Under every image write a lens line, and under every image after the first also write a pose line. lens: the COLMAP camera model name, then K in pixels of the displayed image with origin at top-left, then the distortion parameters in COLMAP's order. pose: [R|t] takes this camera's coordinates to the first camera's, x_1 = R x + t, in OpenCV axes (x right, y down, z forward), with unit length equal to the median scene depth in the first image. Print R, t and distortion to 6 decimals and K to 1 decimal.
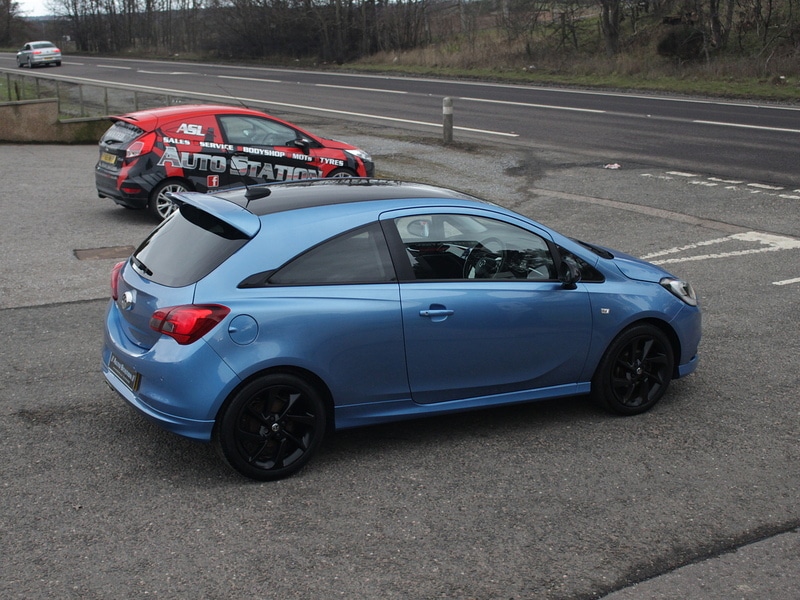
lens RADIAL K [[1144.3, 0, 389.1], [0, 1144.3, 300.2], [0, 0, 1]] dist [-0.086215, 0.085571]
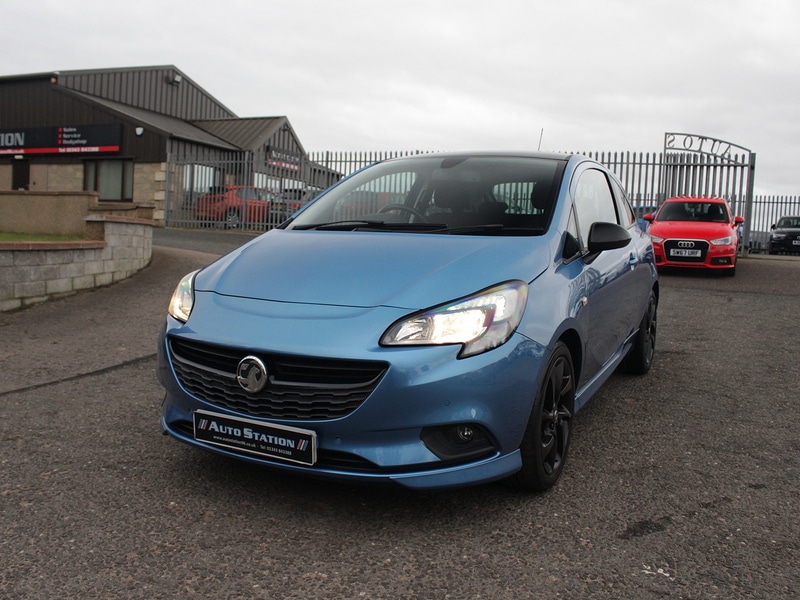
lens RADIAL K [[736.9, 0, 390.6], [0, 736.9, 300.3], [0, 0, 1]] dist [-0.159458, 0.130863]
pose [[-0.831610, 0.039445, -0.553957, 0.197725], [-0.152222, 0.943083, 0.295672, -0.072901], [0.534091, 0.330208, -0.778273, 0.699017]]
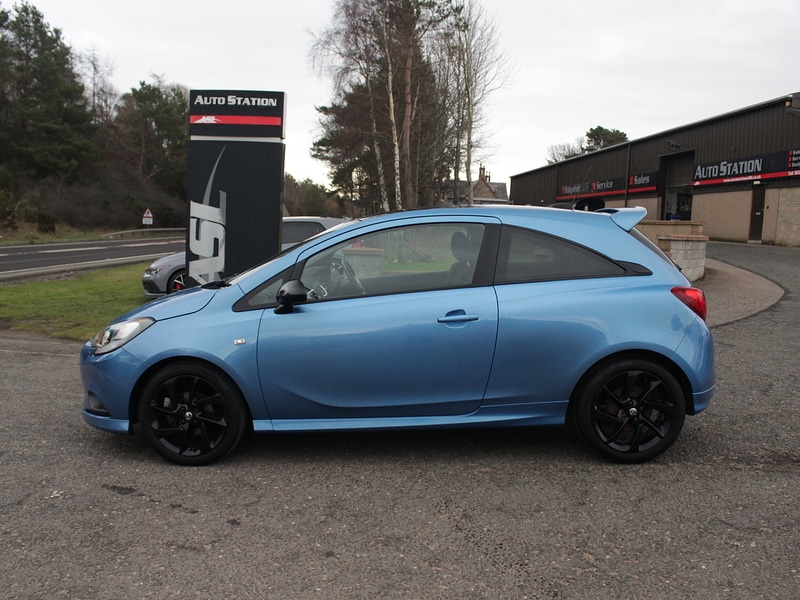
lens RADIAL K [[736.9, 0, 390.6], [0, 736.9, 300.3], [0, 0, 1]] dist [-0.159458, 0.130863]
pose [[-0.862434, -0.044945, 0.504171, -0.149047], [0.121054, 0.948831, 0.291660, -0.105681], [-0.491481, 0.312569, -0.812863, 0.753917]]
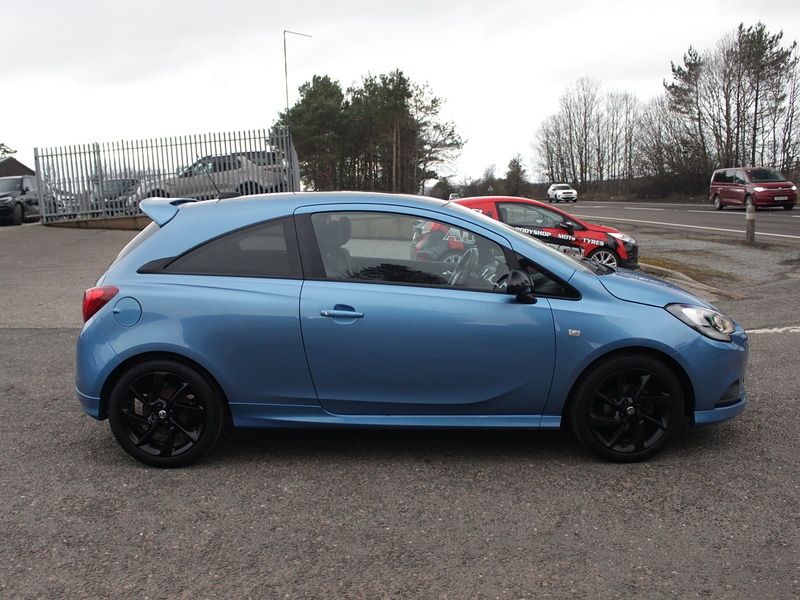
lens RADIAL K [[787.0, 0, 387.7], [0, 787.0, 300.5], [0, 0, 1]] dist [-0.151462, 0.124379]
pose [[0.879078, 0.039357, -0.475051, 0.160591], [-0.083570, 0.993875, -0.072304, 0.018391], [0.469295, 0.103260, 0.876983, 0.199006]]
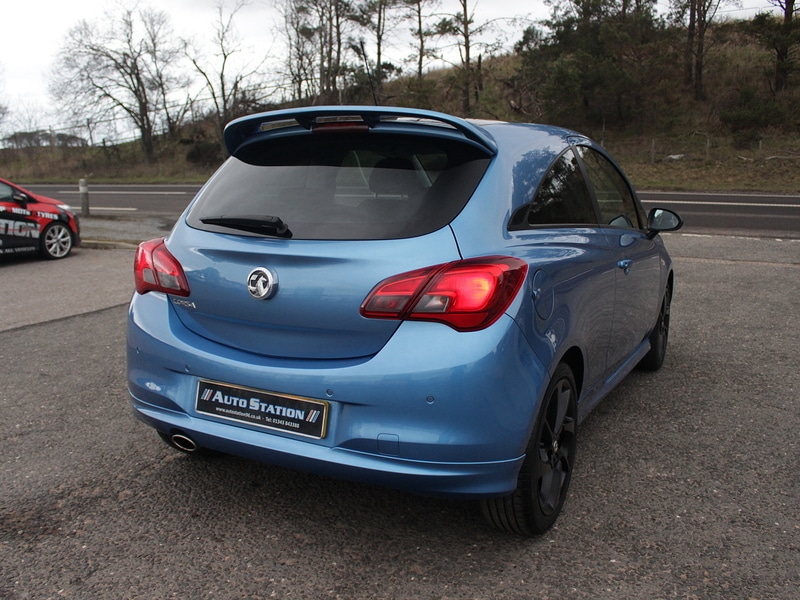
lens RADIAL K [[736.9, 0, 390.6], [0, 736.9, 300.3], [0, 0, 1]] dist [-0.159458, 0.130863]
pose [[0.836523, -0.099560, 0.538810, -0.159873], [0.127422, 0.991742, -0.014576, 0.009577], [-0.532909, 0.080849, 0.842301, 0.285001]]
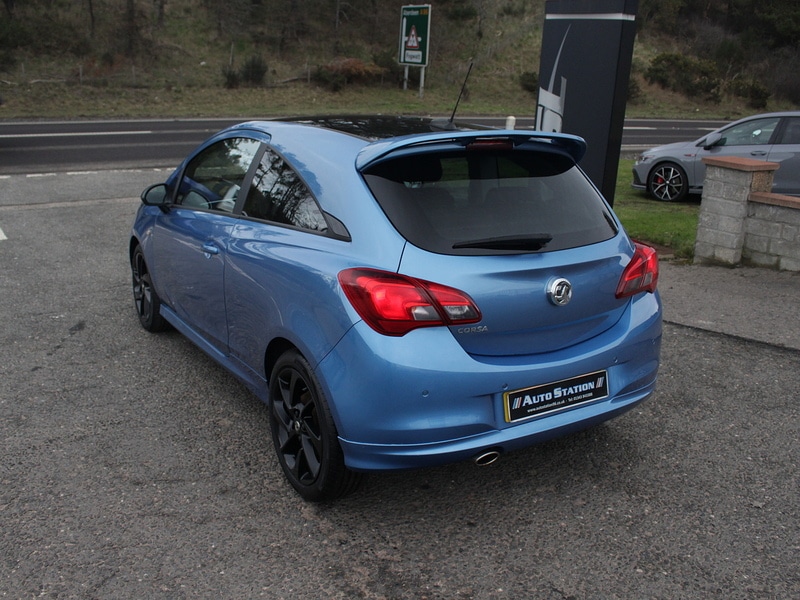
lens RADIAL K [[754.0, 0, 389.6], [0, 754.0, 300.7], [0, 0, 1]] dist [-0.156752, 0.129040]
pose [[-0.051083, -0.275346, 0.959987, -0.276080], [0.203835, 0.938133, 0.279924, -0.058407], [-0.977672, 0.209978, 0.008203, 0.470343]]
